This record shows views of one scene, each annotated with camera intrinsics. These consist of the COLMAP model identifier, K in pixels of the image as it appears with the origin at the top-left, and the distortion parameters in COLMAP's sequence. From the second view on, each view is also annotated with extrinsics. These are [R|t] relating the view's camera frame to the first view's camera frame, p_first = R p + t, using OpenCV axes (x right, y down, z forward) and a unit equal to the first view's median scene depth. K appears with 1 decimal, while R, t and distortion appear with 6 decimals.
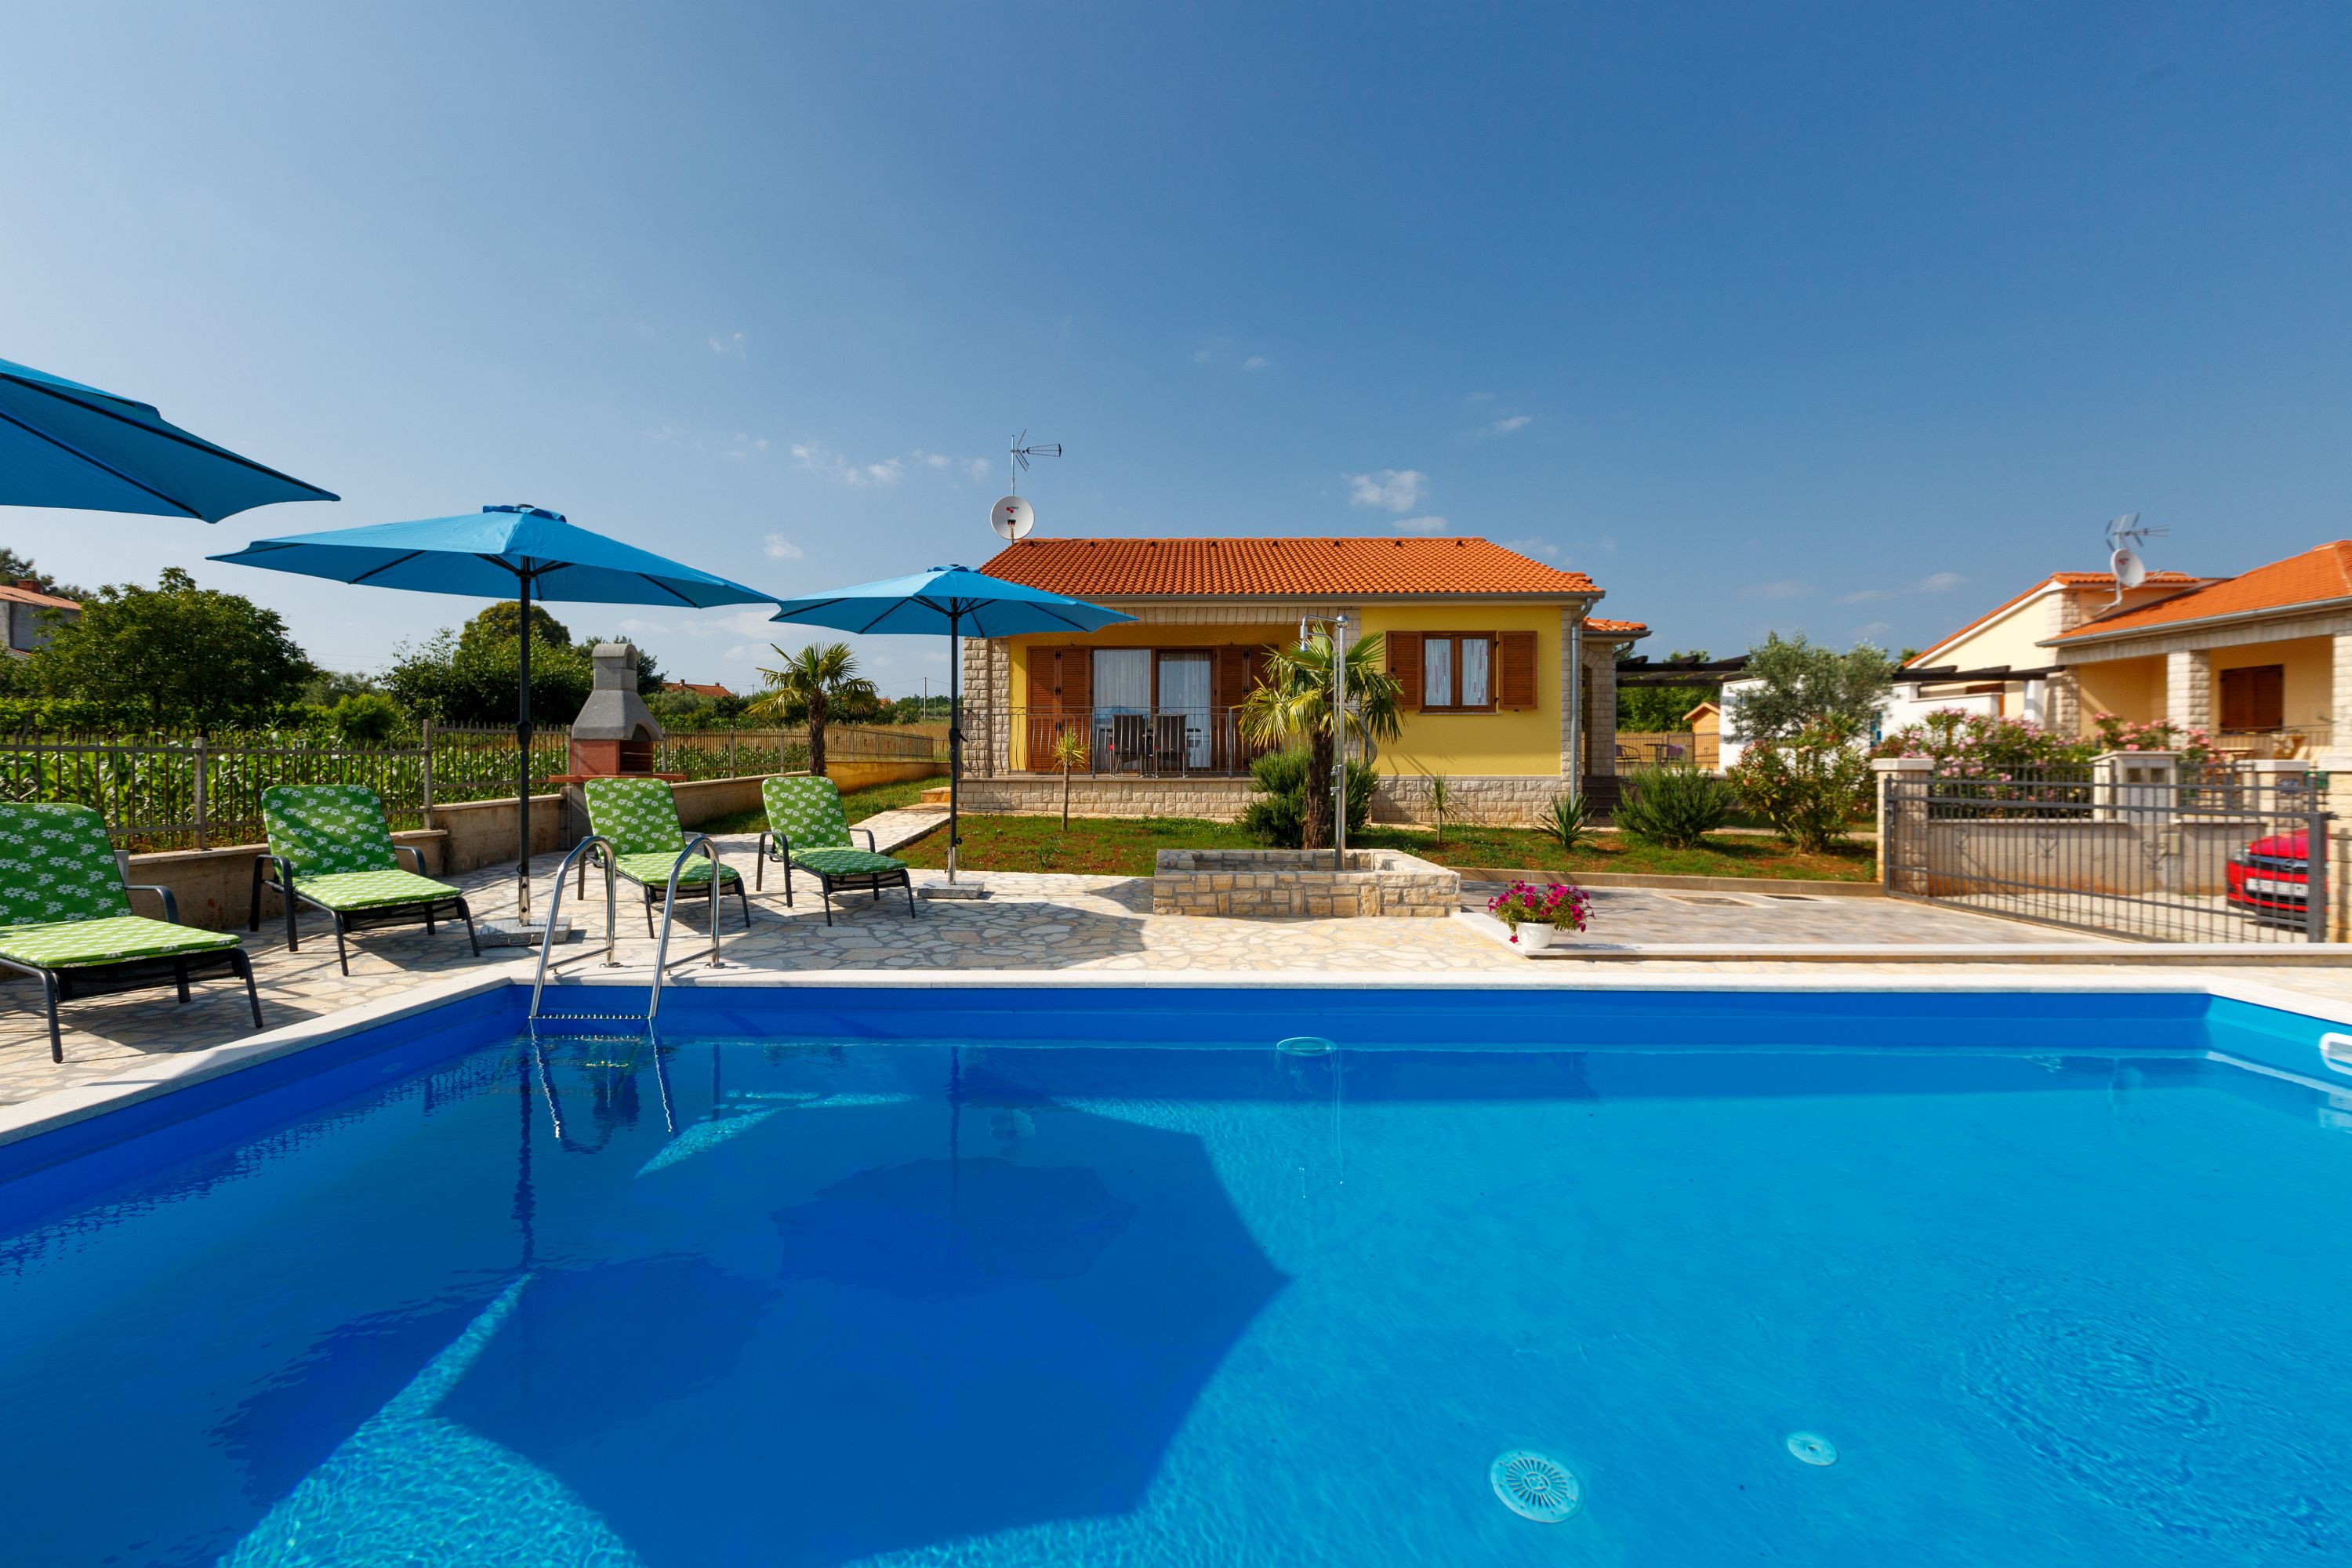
lens RADIAL K [[1040.4, 0, 1176.6], [0, 1040.4, 776.9], [0, 0, 1]] dist [-0.000033, -0.000177]
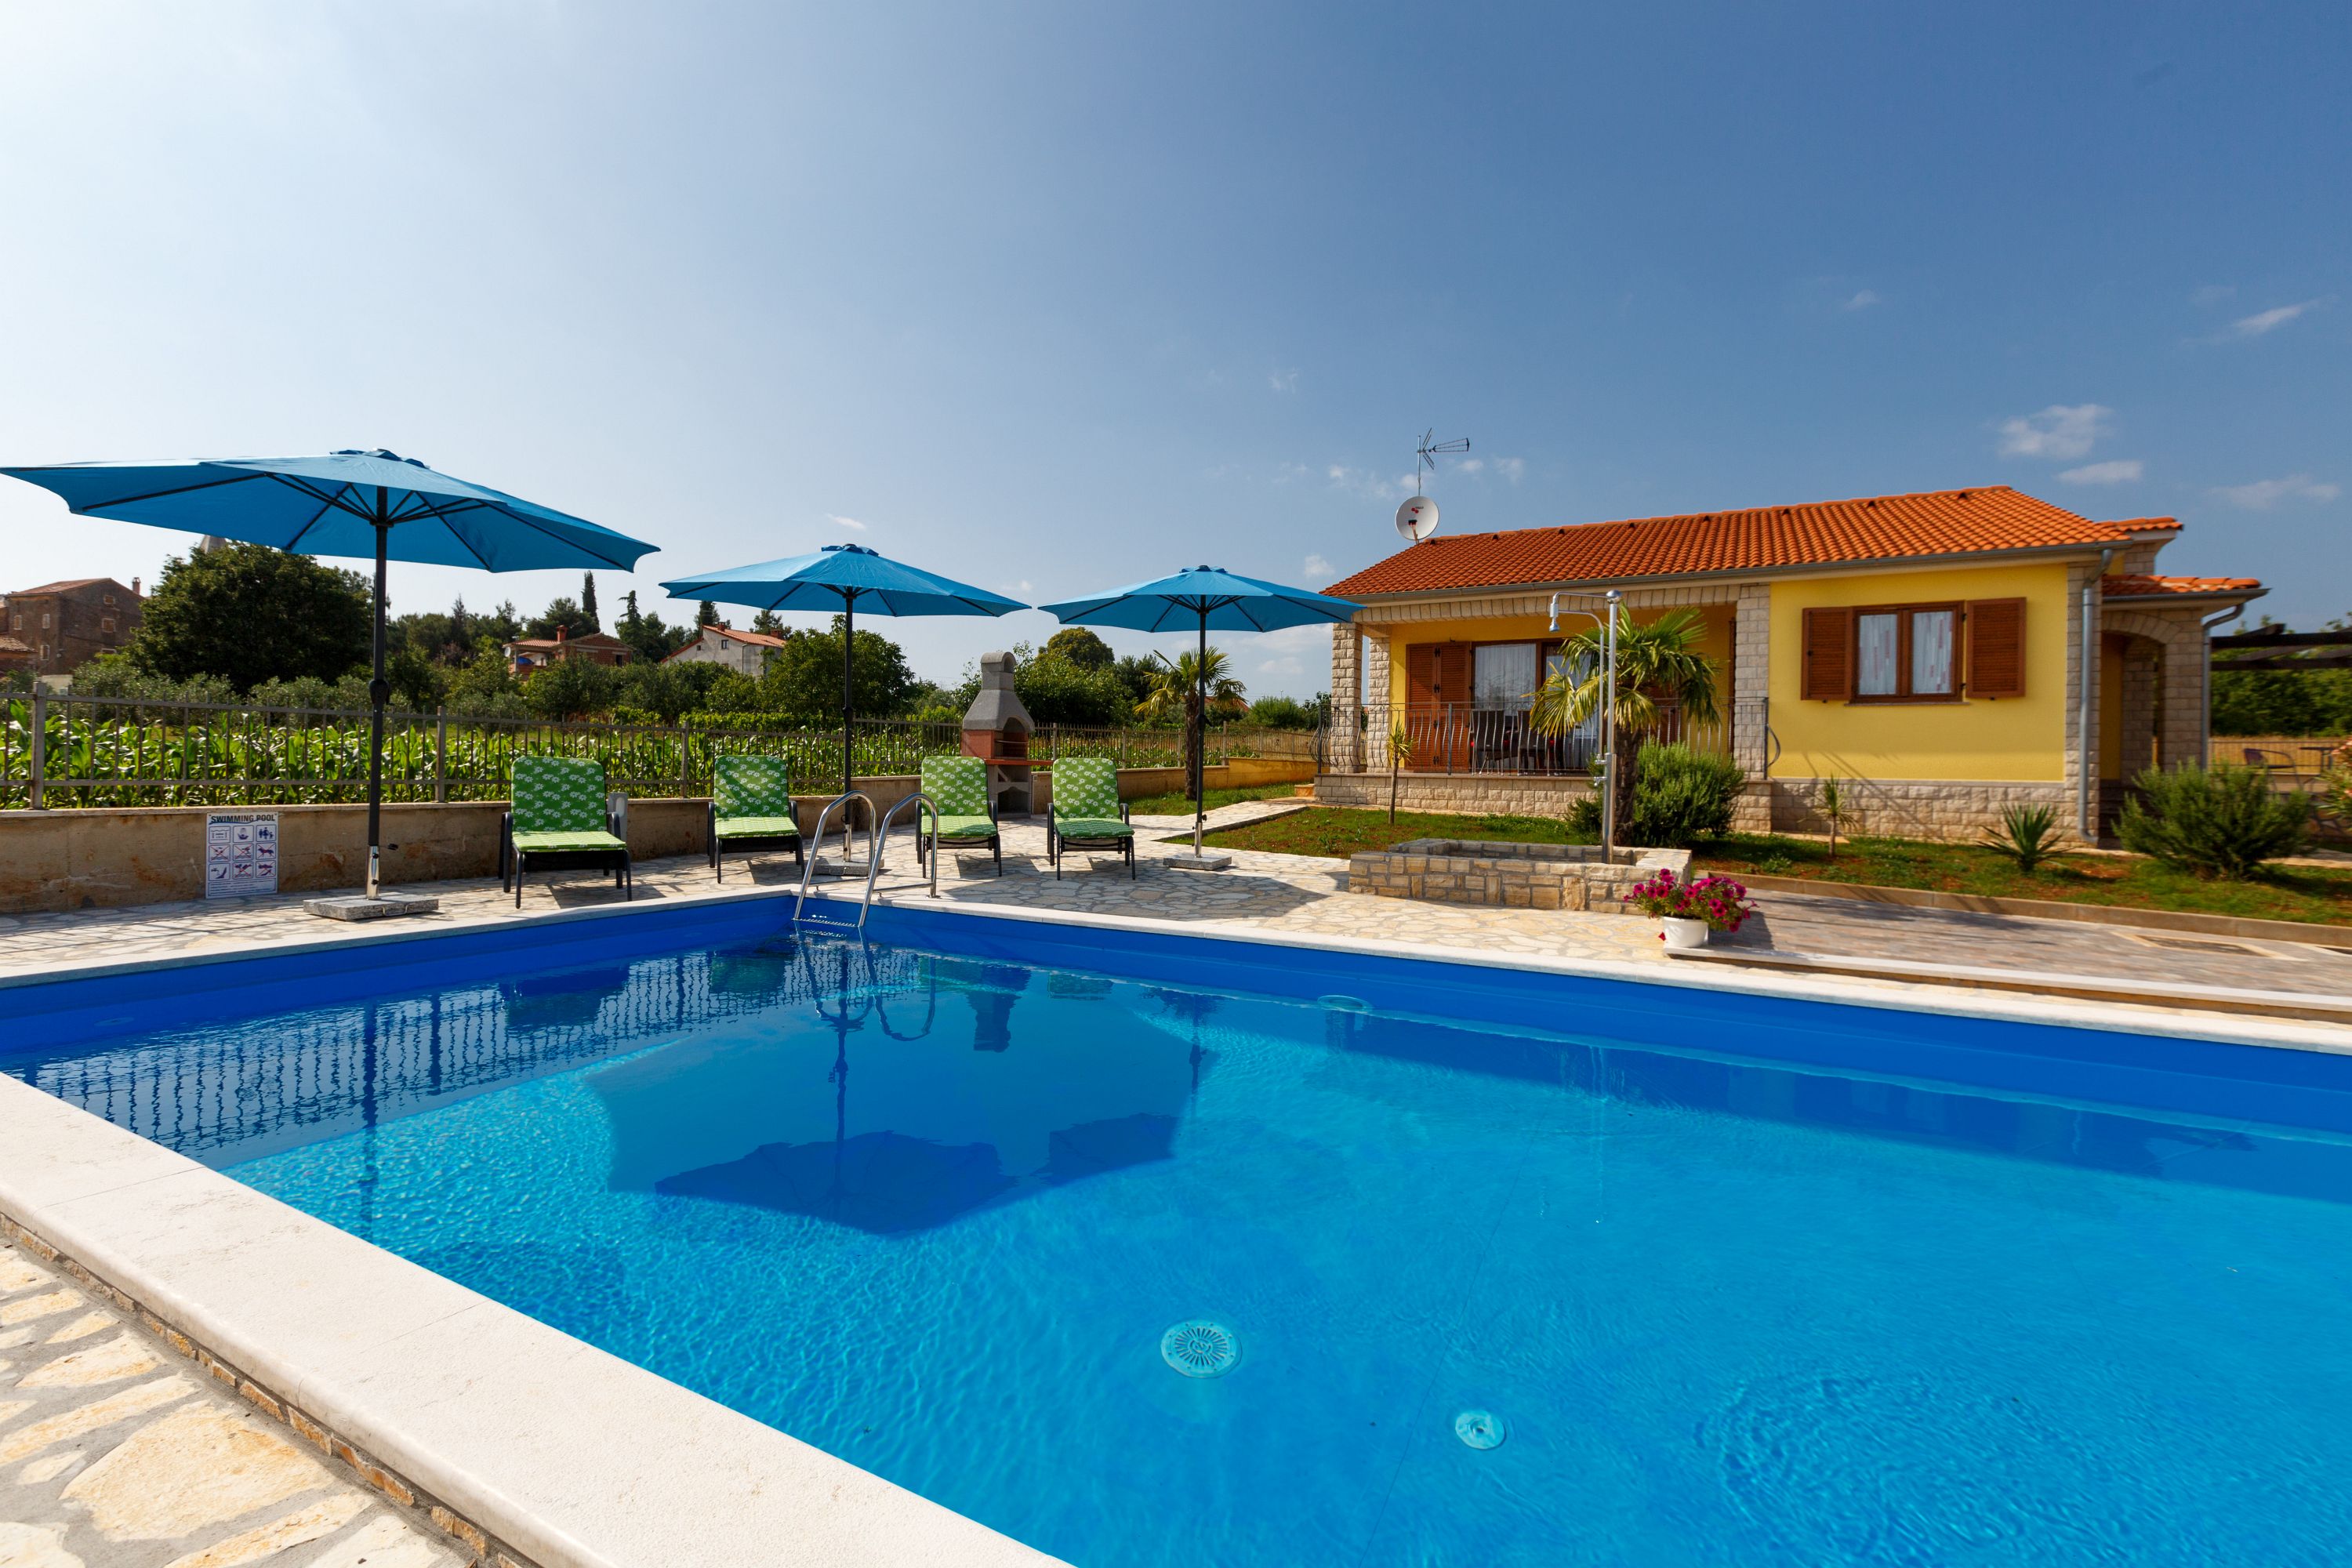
lens RADIAL K [[1048.4, 0, 1179.1], [0, 1048.4, 777.4], [0, 0, 1]] dist [0.002309, 0.000344]
pose [[0.887612, 0.017517, -0.460258, 0.150712], [-0.021663, 0.999758, -0.003727, 0.013165], [0.460082, 0.013279, 0.887777, 0.002730]]
